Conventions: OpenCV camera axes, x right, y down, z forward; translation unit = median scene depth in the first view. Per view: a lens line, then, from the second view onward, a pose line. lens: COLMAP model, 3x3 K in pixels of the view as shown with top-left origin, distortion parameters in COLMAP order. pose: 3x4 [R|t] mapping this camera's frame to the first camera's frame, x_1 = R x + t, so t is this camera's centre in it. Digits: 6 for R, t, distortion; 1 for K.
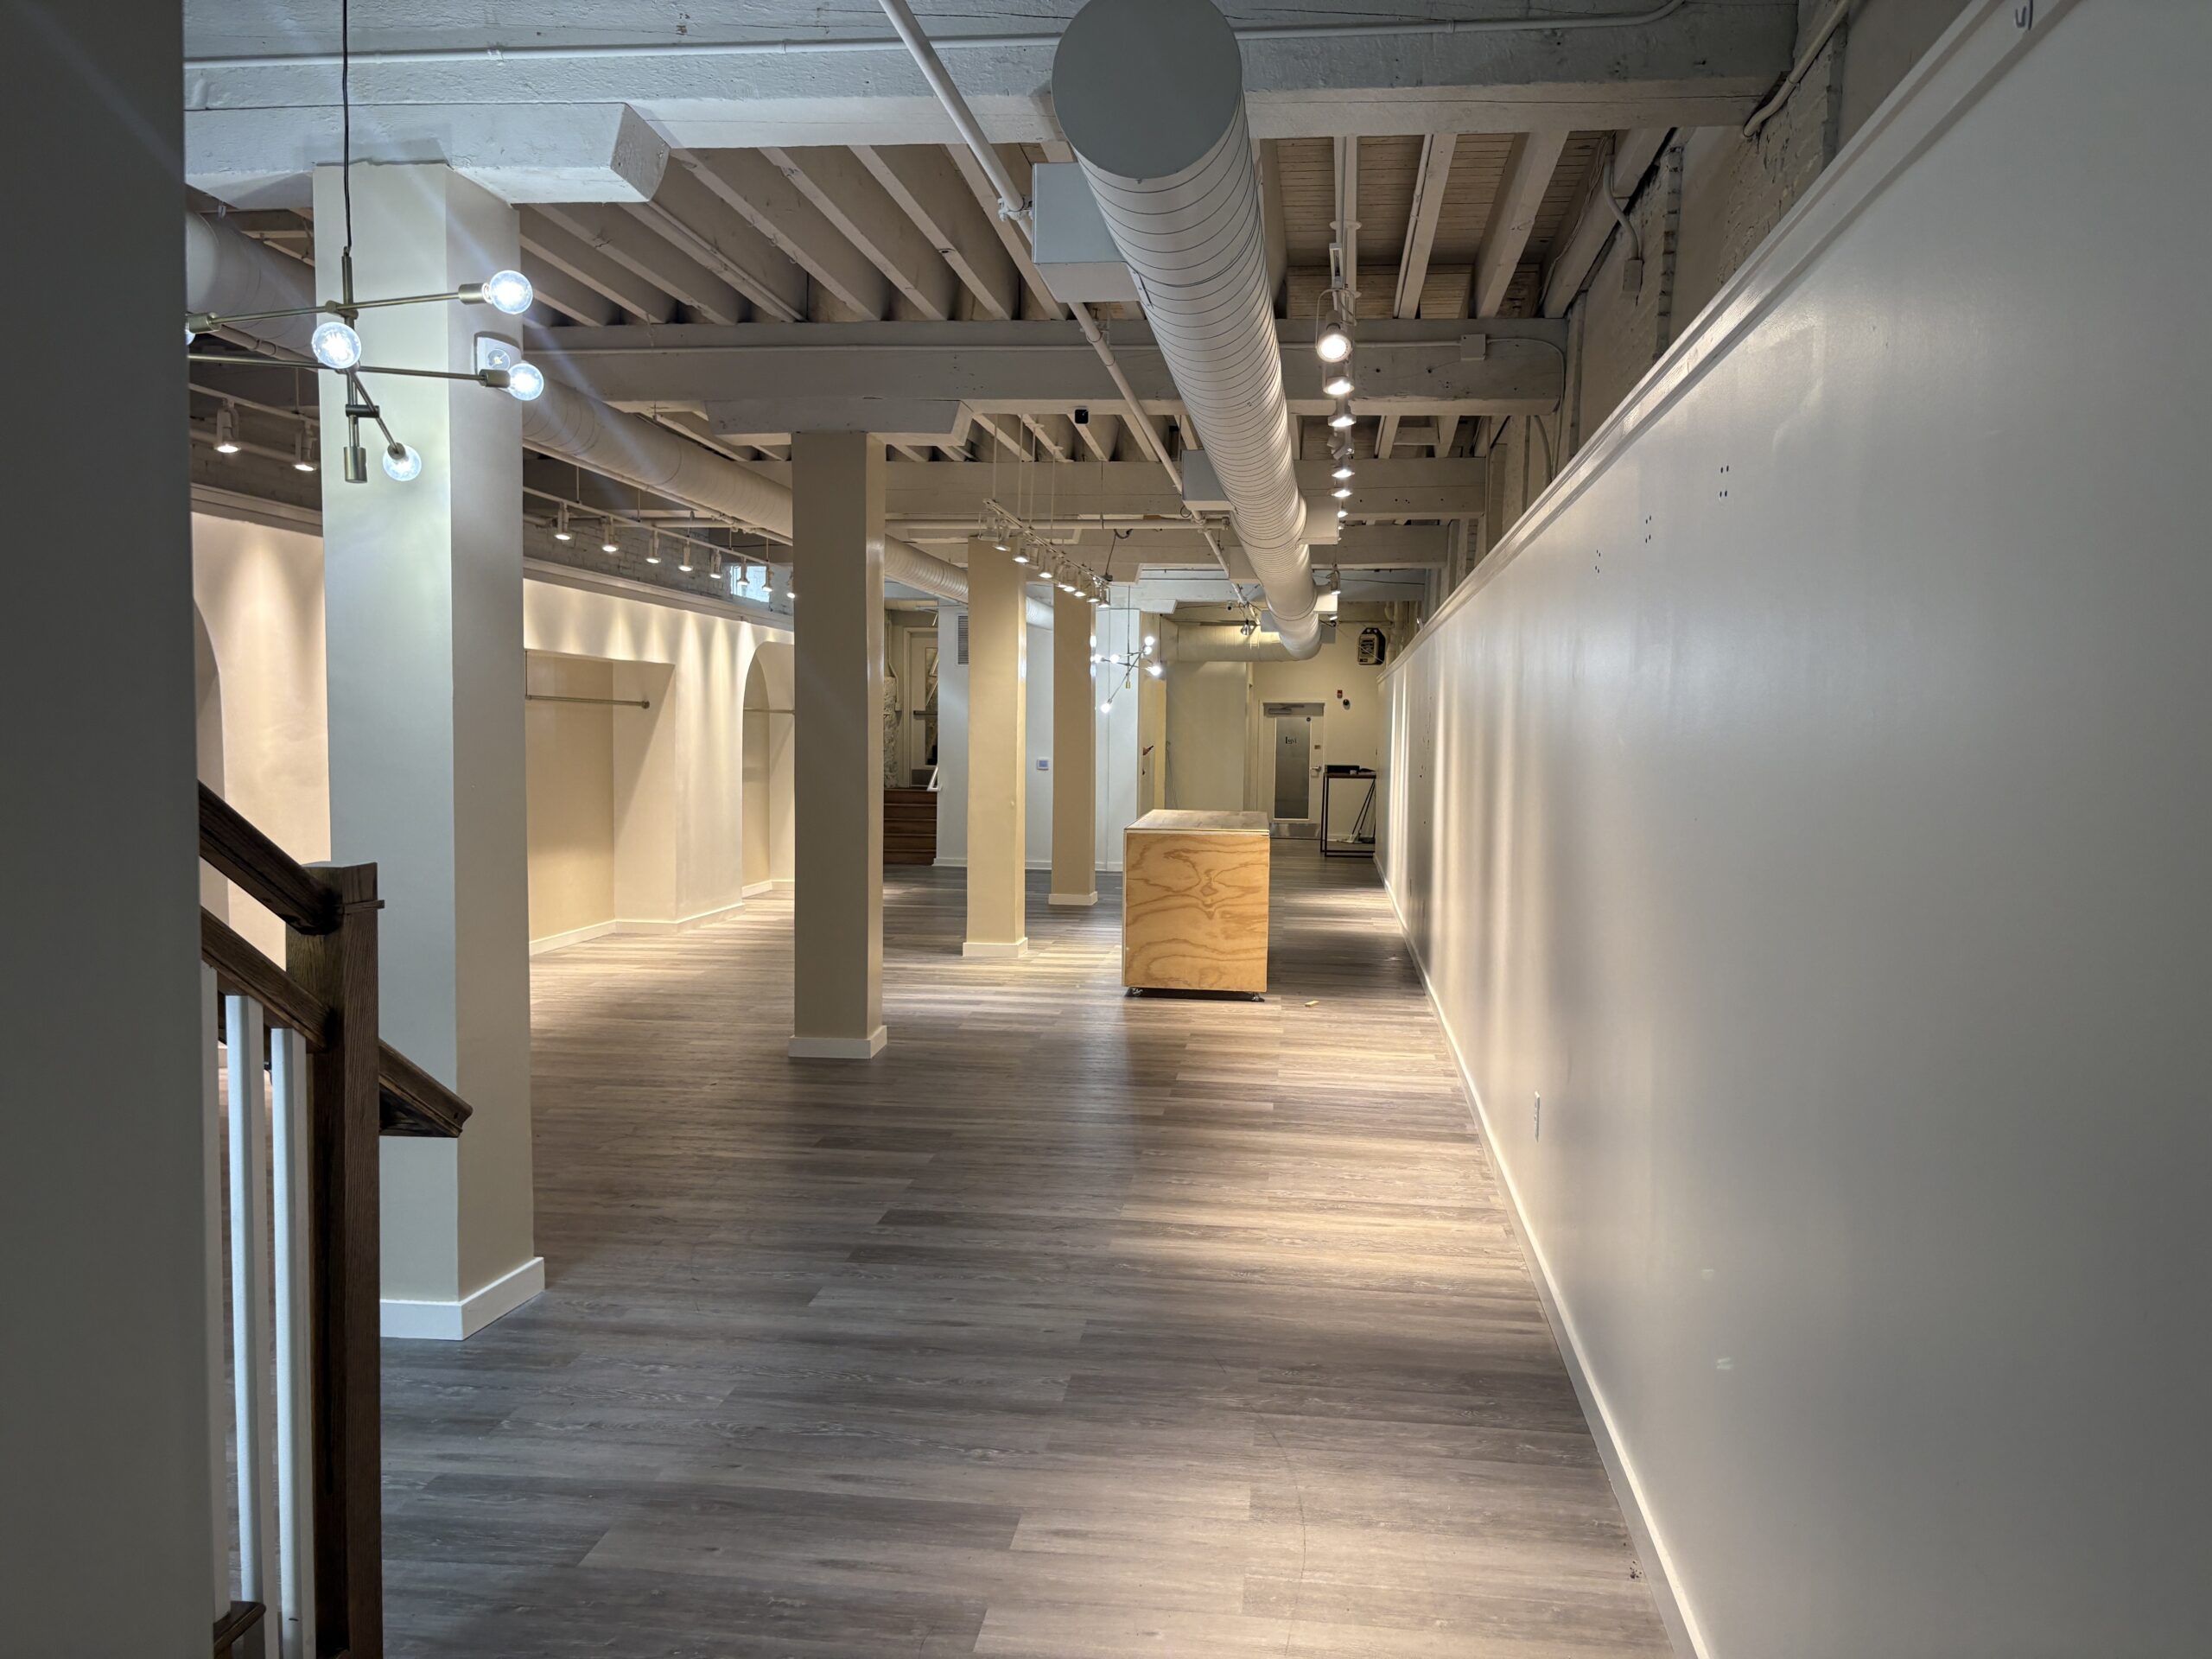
lens RADIAL K [[1673.9, 0, 1111.0], [0, 1673.9, 829.8], [0, 0, 1]] dist [0.054860, -0.038616]
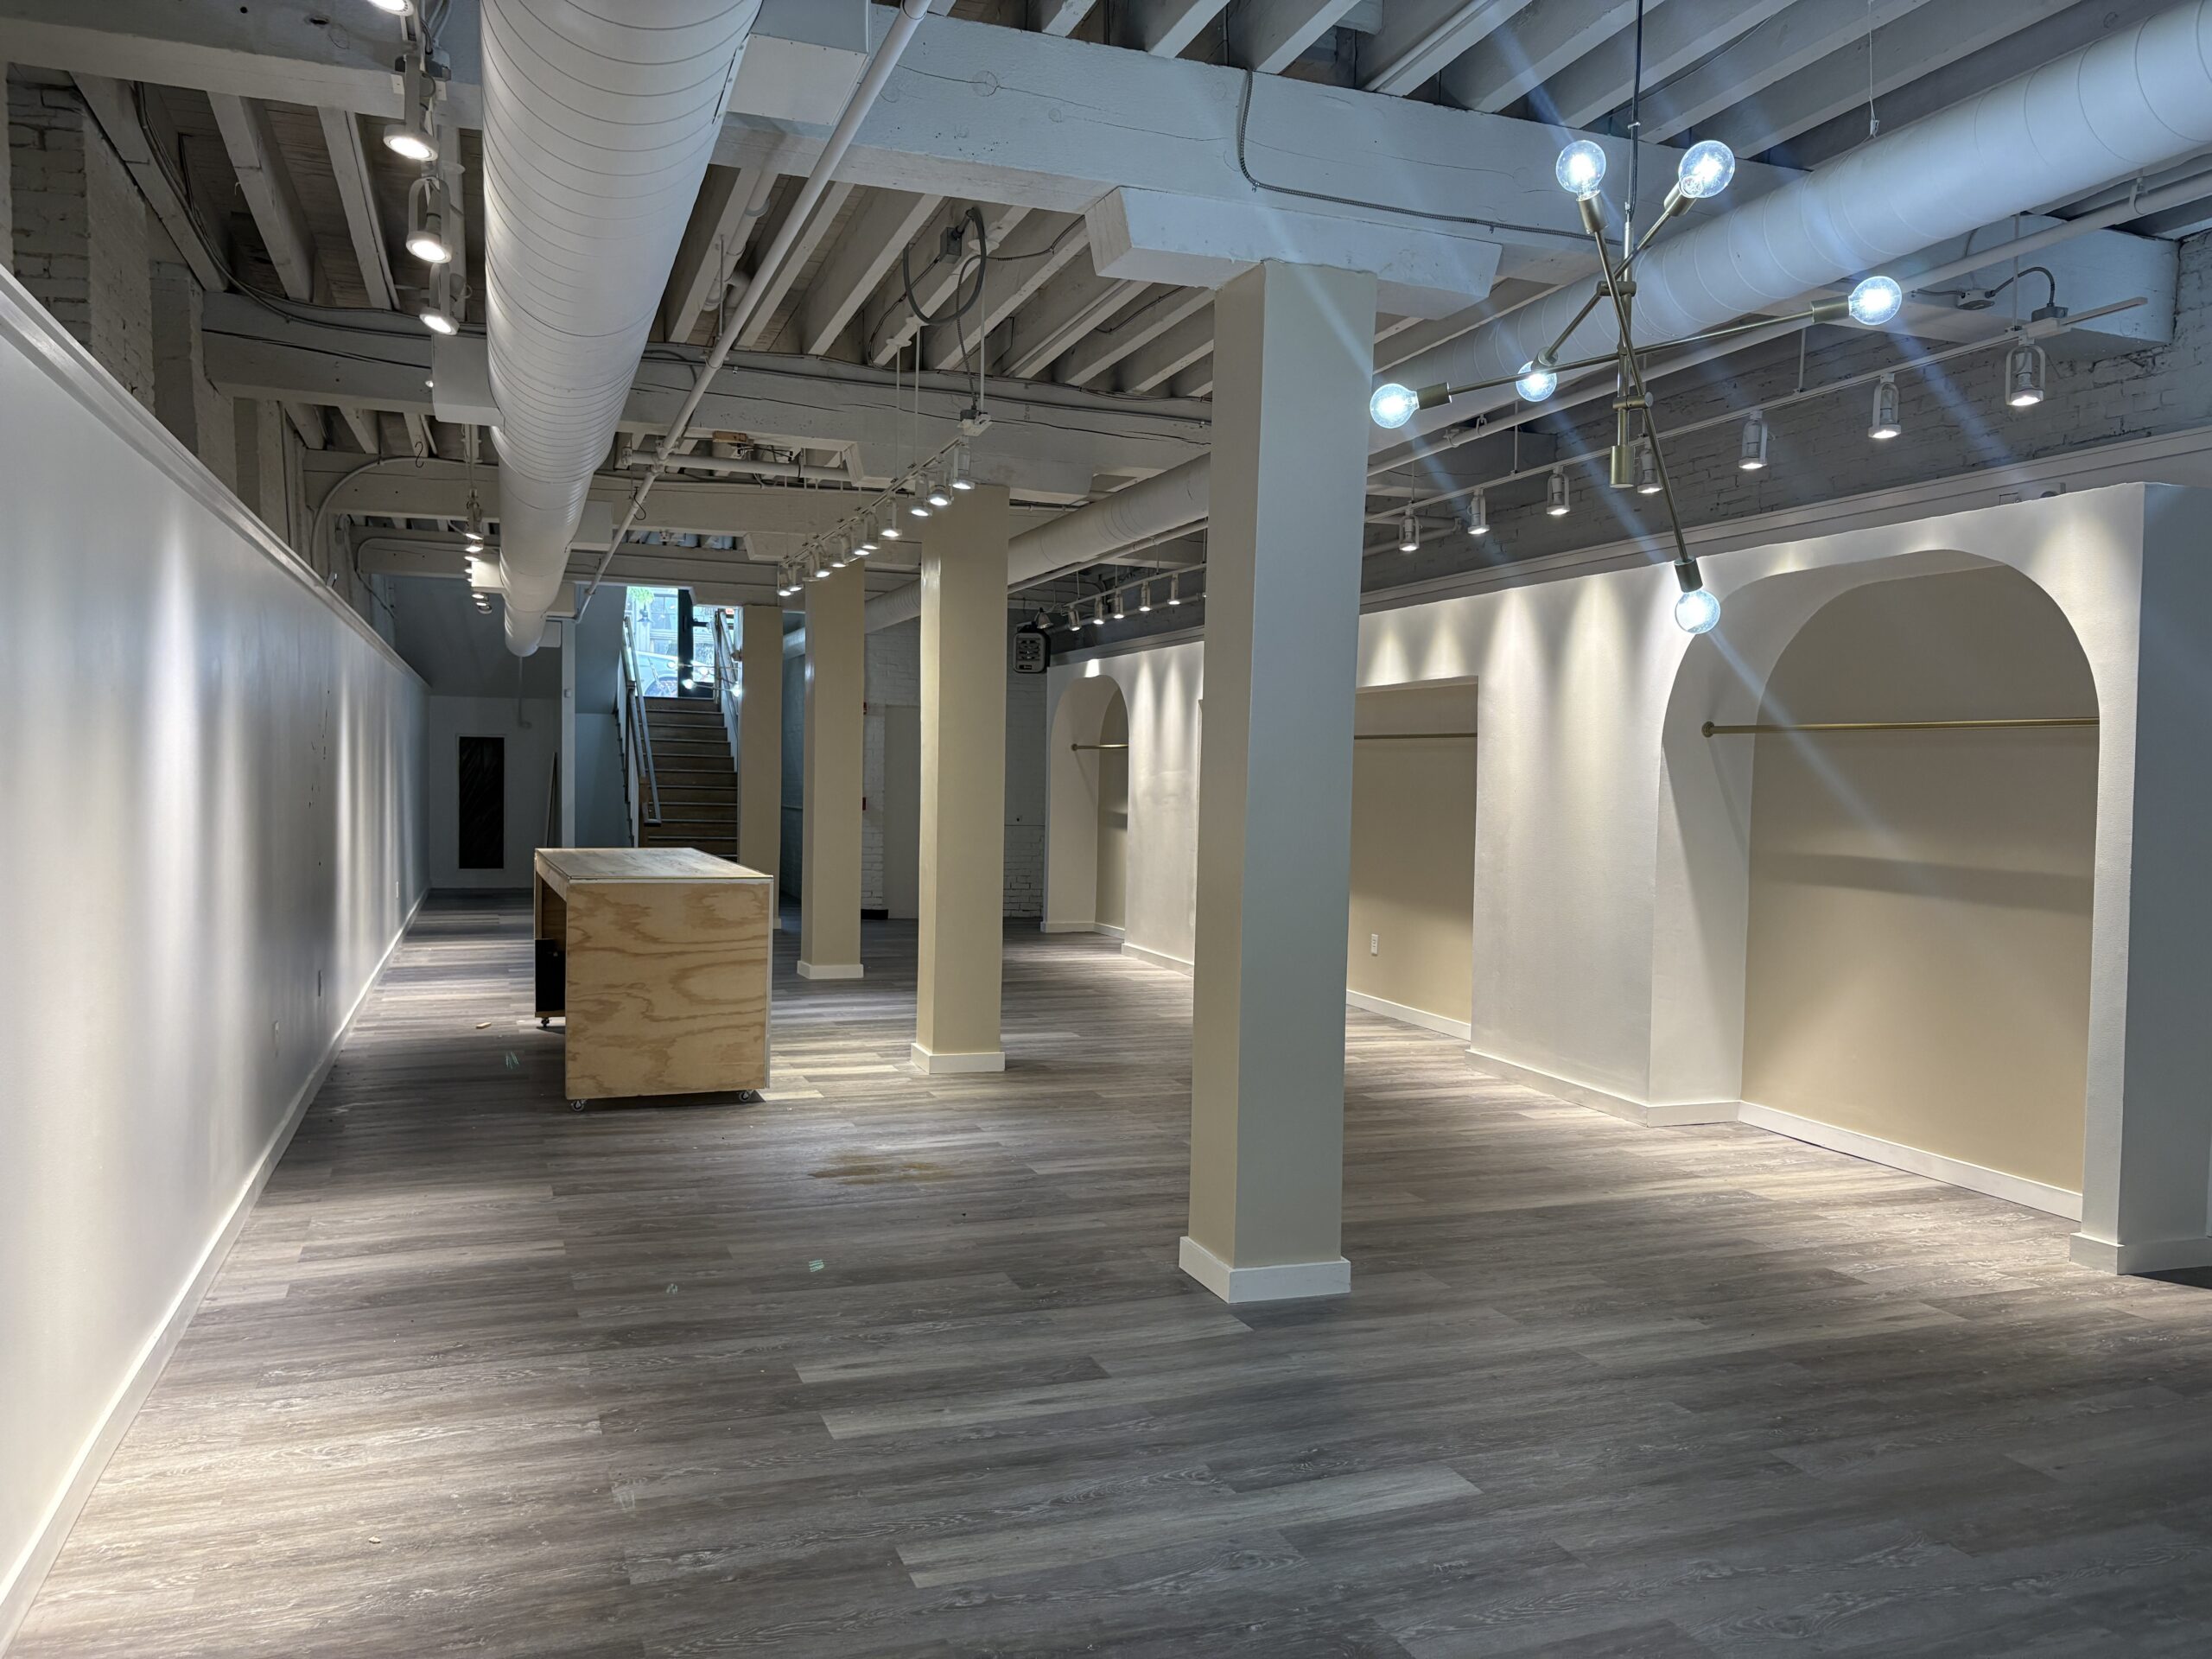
lens RADIAL K [[1673.9, 0, 1116.3], [0, 1673.9, 843.9], [0, 0, 1]] dist [0.054860, -0.038616]
pose [[-0.887238, -0.005612, -0.461277, 0.413364], [-0.053658, 0.994394, 0.091109, -0.184997], [0.458180, 0.105587, -0.882566, 3.369848]]
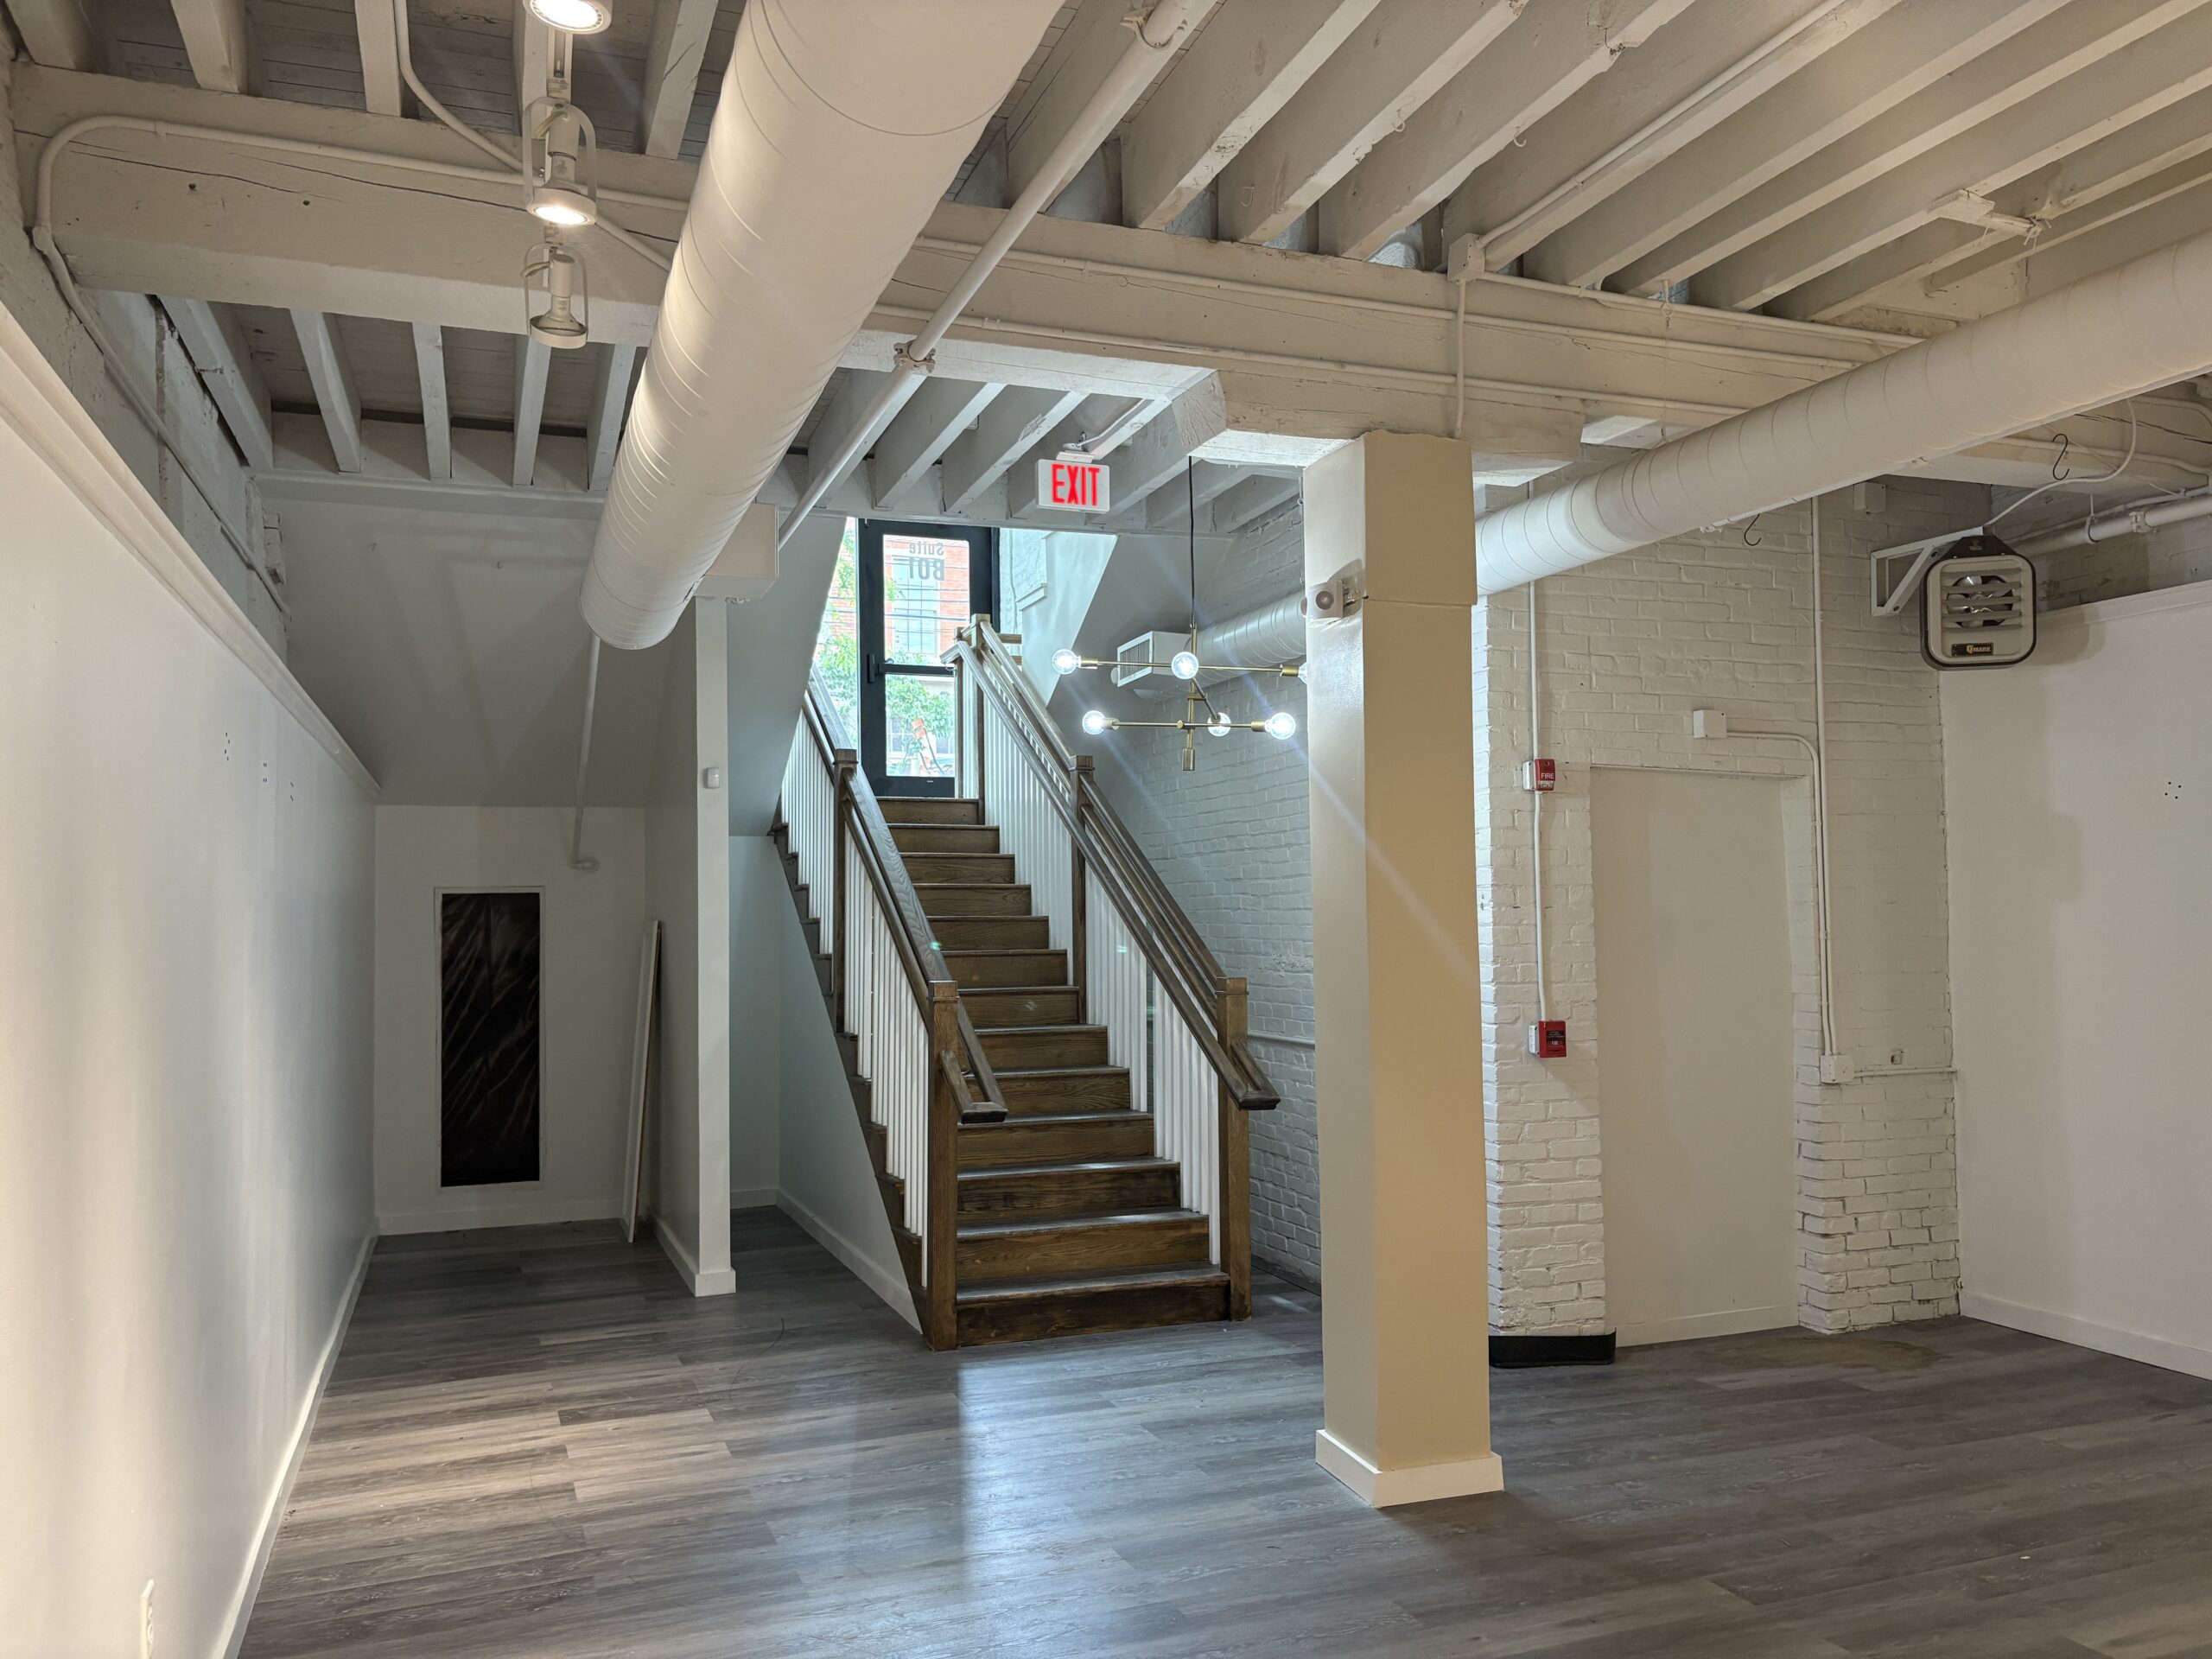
lens RADIAL K [[1673.9, 0, 1112.4], [0, 1673.9, 830.4], [0, 0, 1]] dist [0.054860, -0.038616]
pose [[-0.883587, -0.023833, -0.467661, 0.209605], [-0.024446, 0.999690, -0.004759, -0.086223], [0.467629, 0.007227, -0.883895, 1.433440]]
